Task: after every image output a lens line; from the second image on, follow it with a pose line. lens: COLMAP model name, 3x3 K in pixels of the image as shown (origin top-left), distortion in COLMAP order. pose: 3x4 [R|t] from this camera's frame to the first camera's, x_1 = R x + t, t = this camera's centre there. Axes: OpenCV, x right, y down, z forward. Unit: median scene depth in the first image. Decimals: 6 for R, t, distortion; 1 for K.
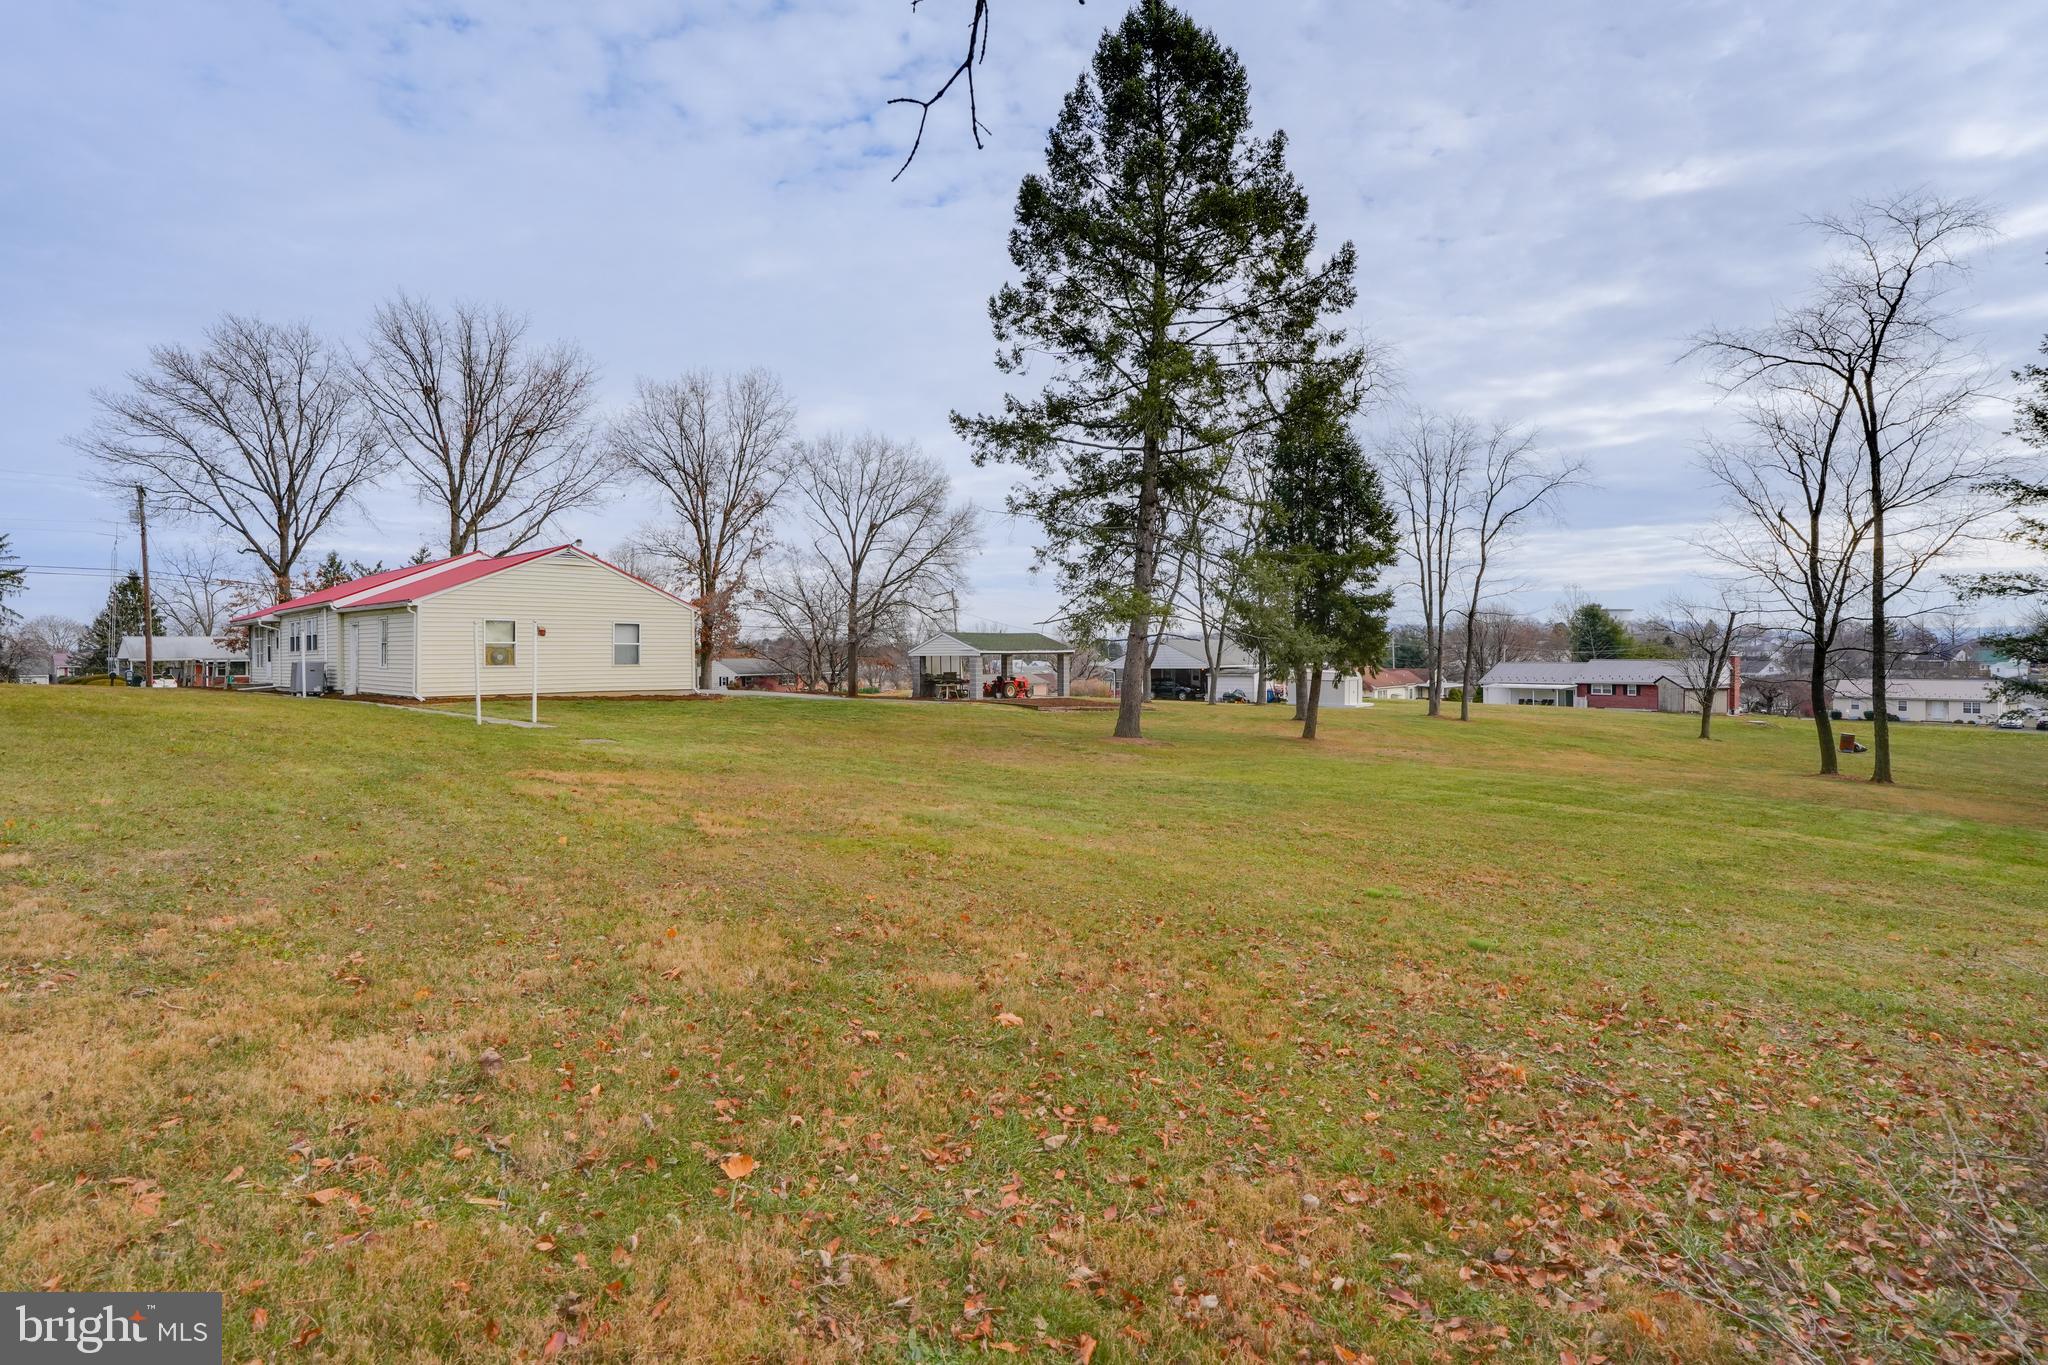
lens RADIAL K [[1105.7, 0, 1016.2], [0, 1105.7, 621.7], [0, 0, 1]] dist [-0.025000, 0.026028]
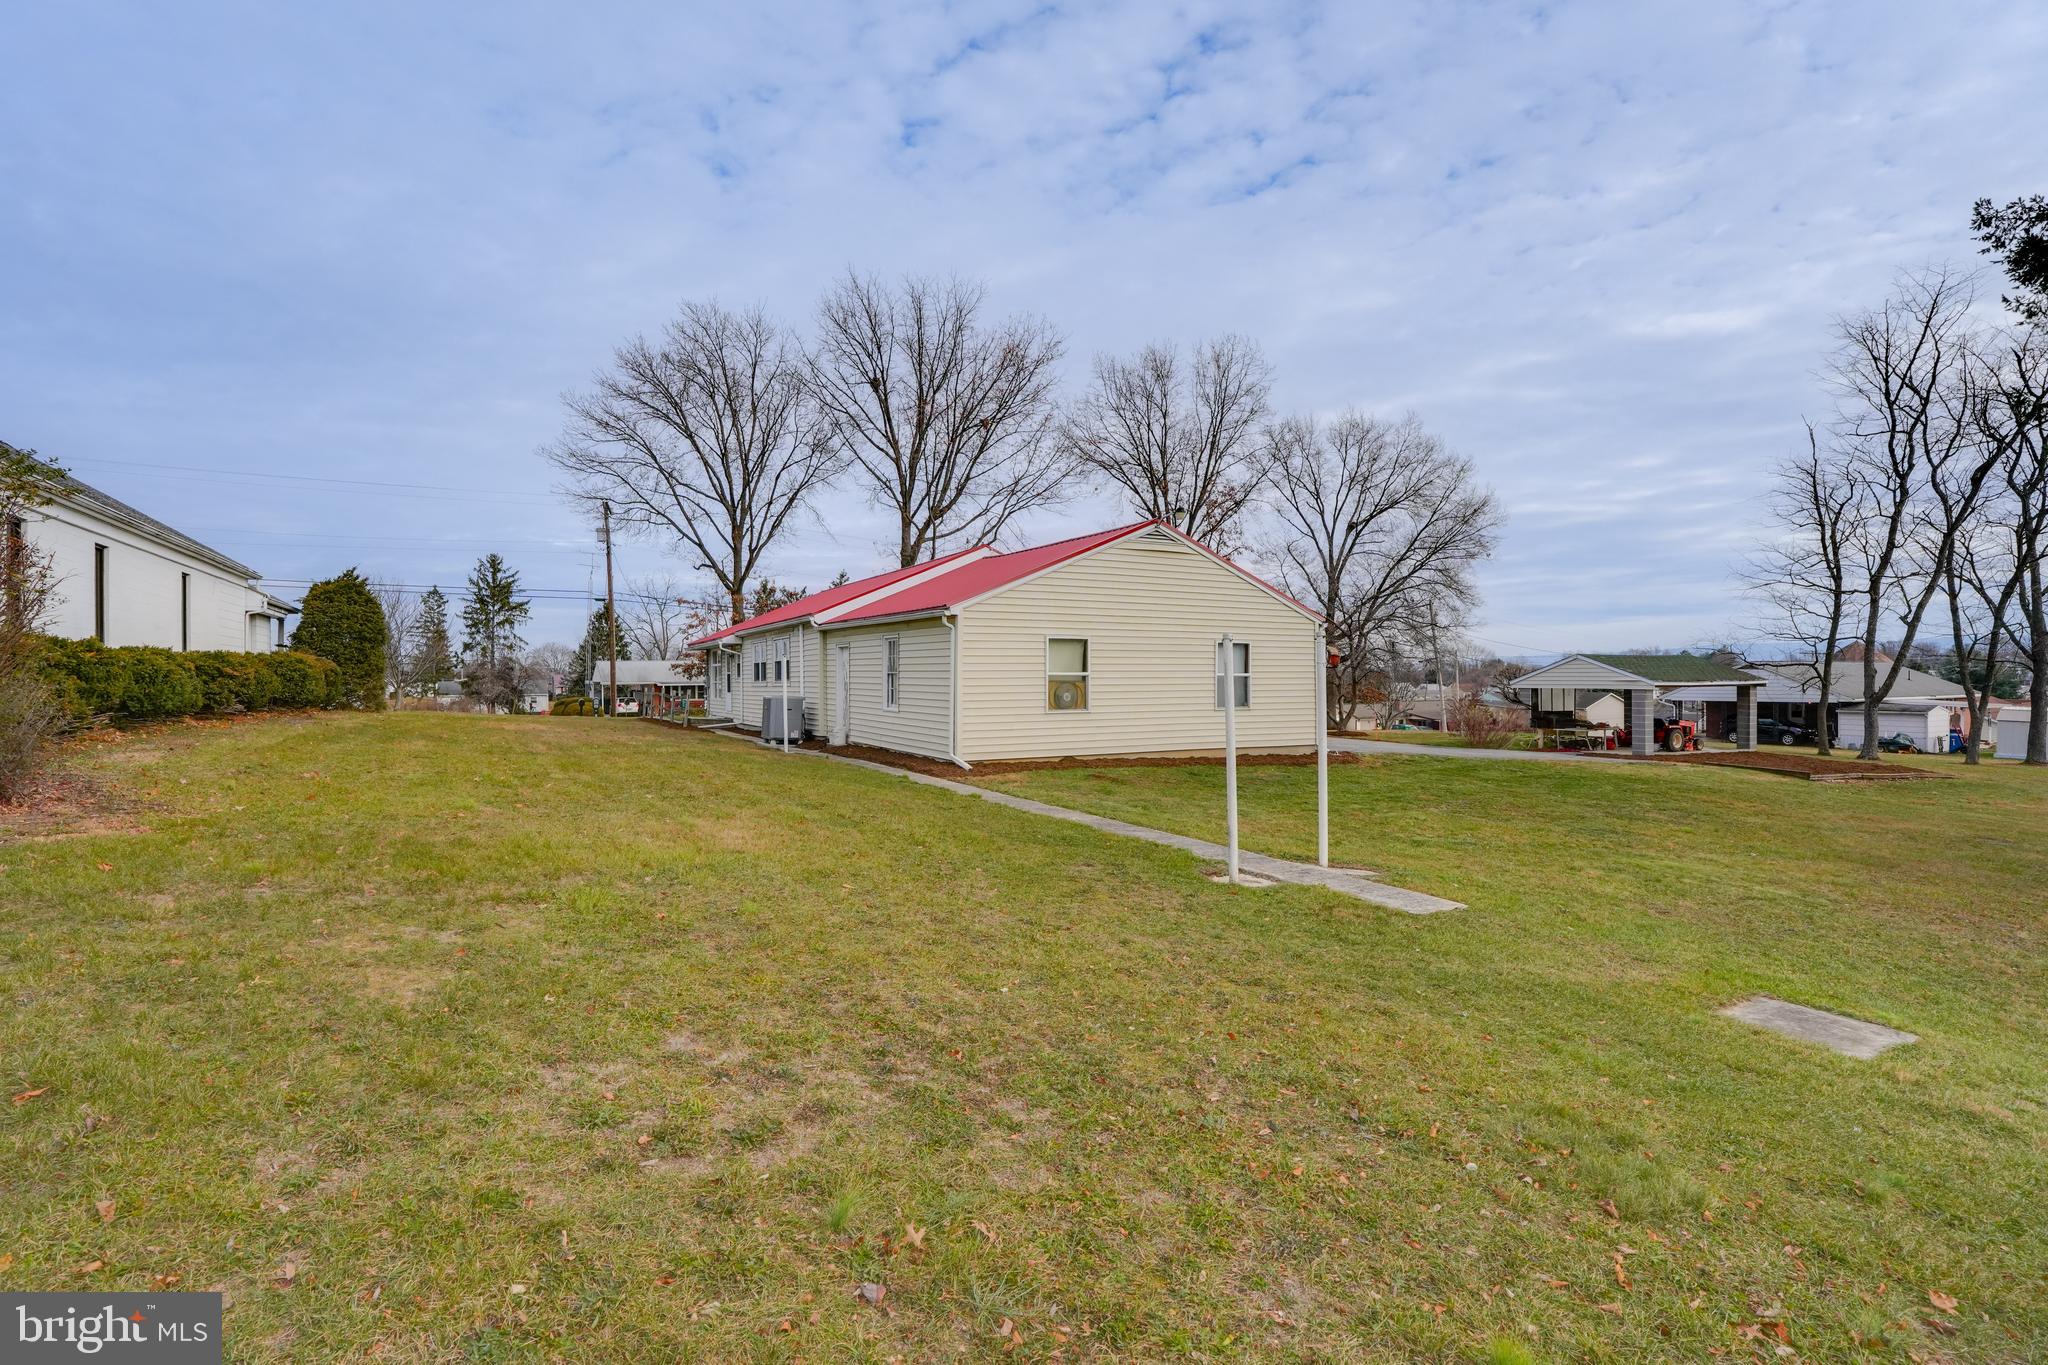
lens RADIAL K [[1105.7, 0, 1016.2], [0, 1105.7, 621.7], [0, 0, 1]] dist [-0.025000, 0.026028]
pose [[0.948088, -0.012556, -0.317759, -0.166384], [0.006161, 0.999758, -0.021122, 0.001526], [0.317948, 0.018068, 0.947936, 0.221271]]
